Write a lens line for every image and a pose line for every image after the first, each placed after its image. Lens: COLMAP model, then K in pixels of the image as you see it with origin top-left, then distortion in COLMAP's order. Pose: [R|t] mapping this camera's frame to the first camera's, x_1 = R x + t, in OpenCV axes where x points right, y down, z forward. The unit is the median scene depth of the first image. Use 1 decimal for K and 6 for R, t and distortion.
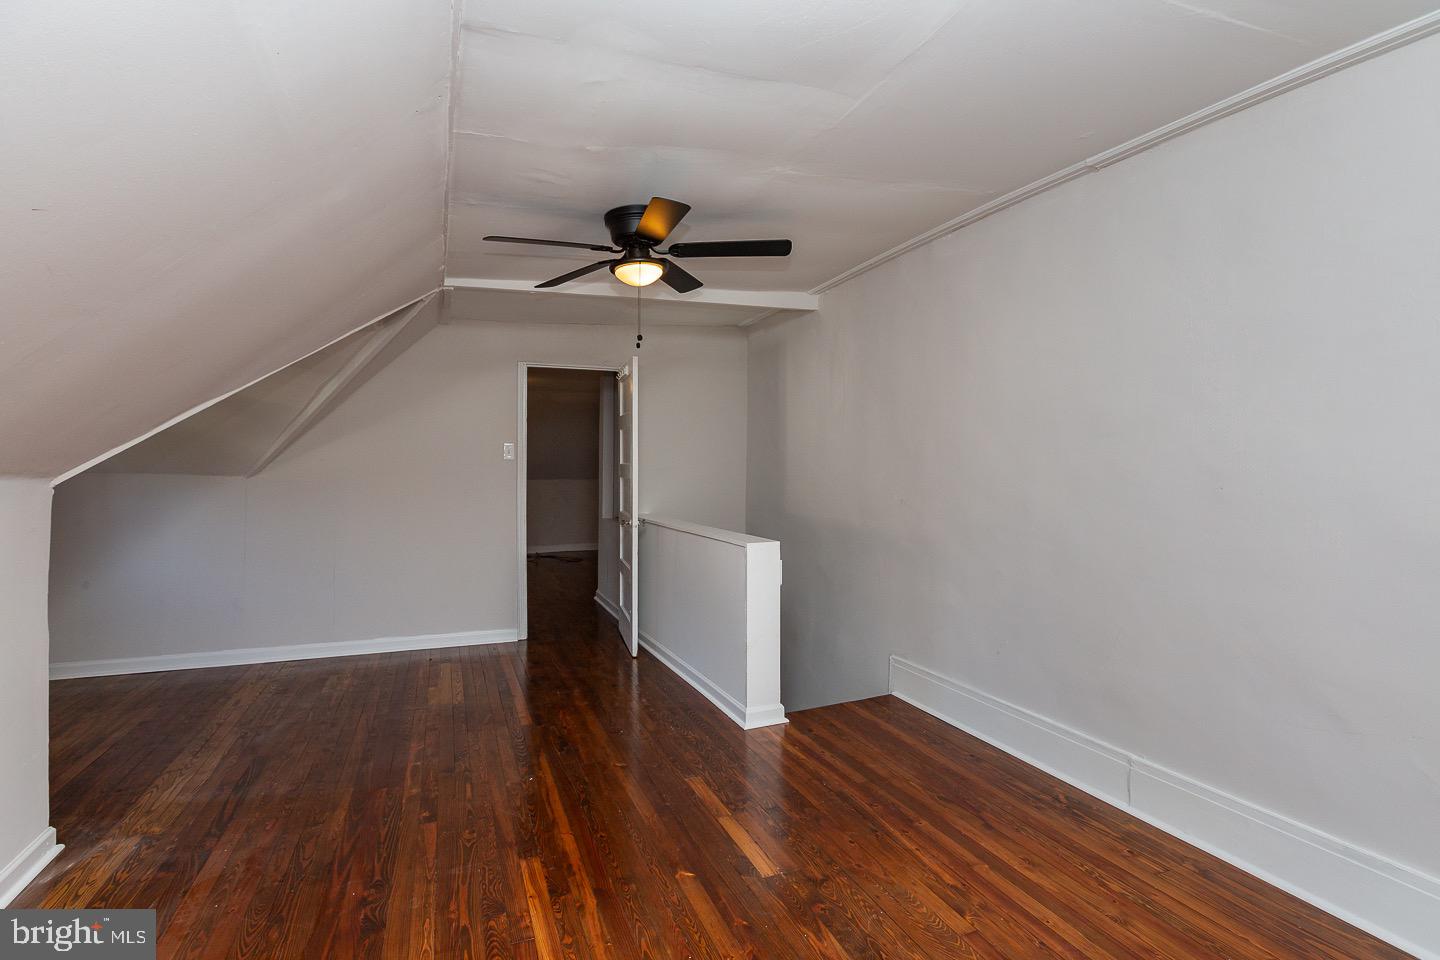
lens RADIAL K [[650.4, 0, 718.5], [0, 650.4, 465.3], [0, 0, 1]] dist [-0.000121, -0.000048]
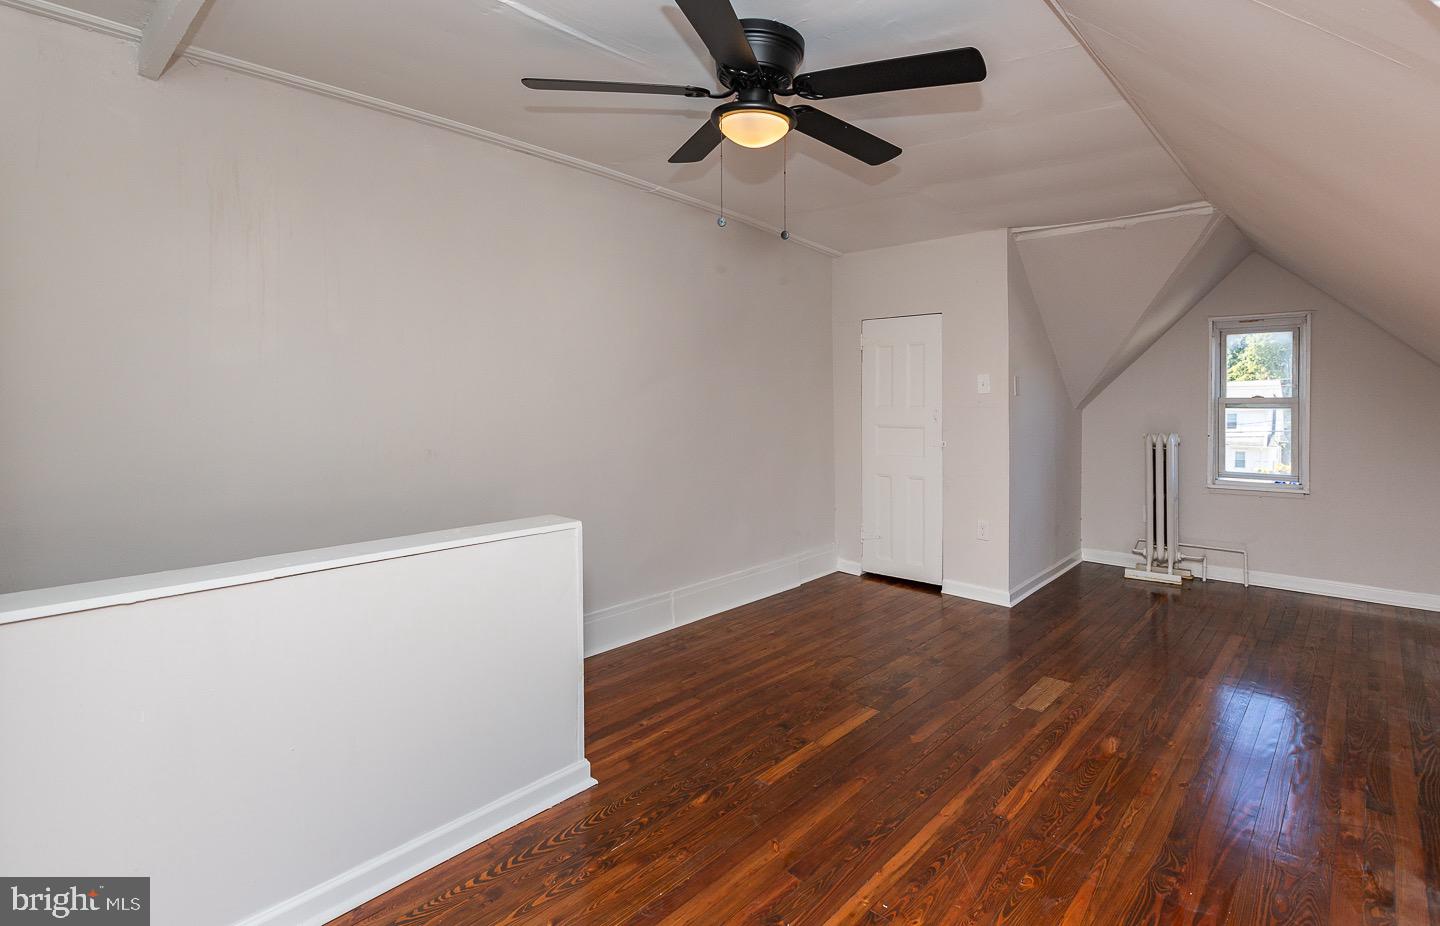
lens RADIAL K [[688.6, 0, 736.4], [0, 688.6, 402.3], [0, 0, 1]] dist [-0.003502, -0.000423]
pose [[-0.410688, -0.006085, 0.911755, -0.992781], [-0.001018, 0.999980, 0.006215, -0.010512], [-0.911775, 0.001625, -0.410686, 1.674385]]
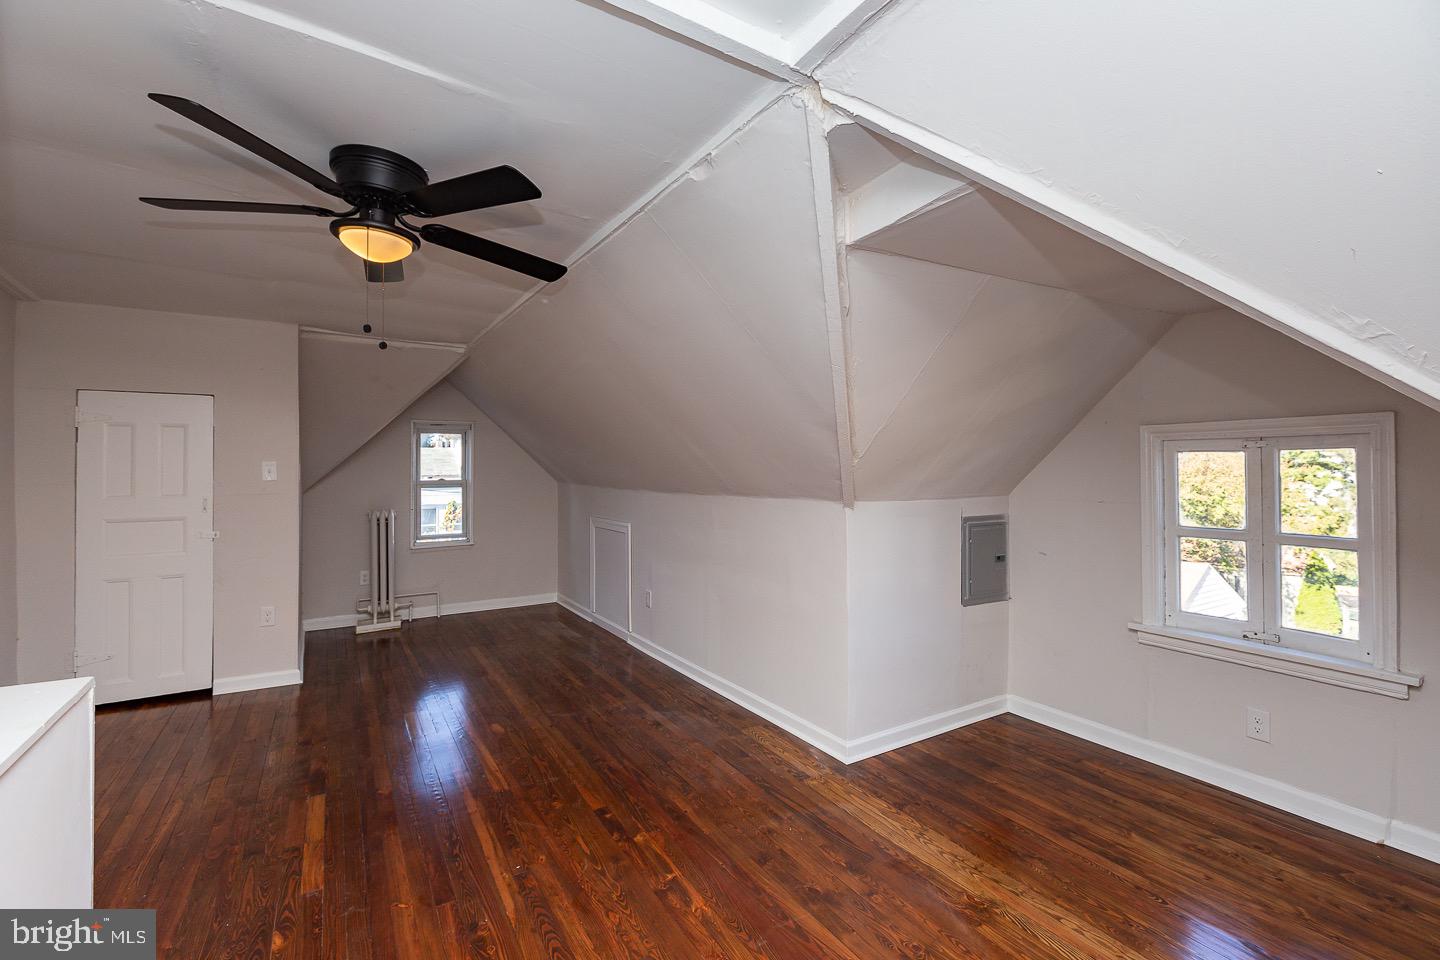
lens RADIAL K [[645.8, 0, 717.3], [0, 645.8, 454.9], [0, 0, 1]] dist [-0.001999, -0.000420]
pose [[-0.990585, 0.002853, -0.136872, -0.517629], [0.006403, 0.999654, -0.025501, -0.043096], [0.136752, -0.026138, -0.990260, 2.255741]]
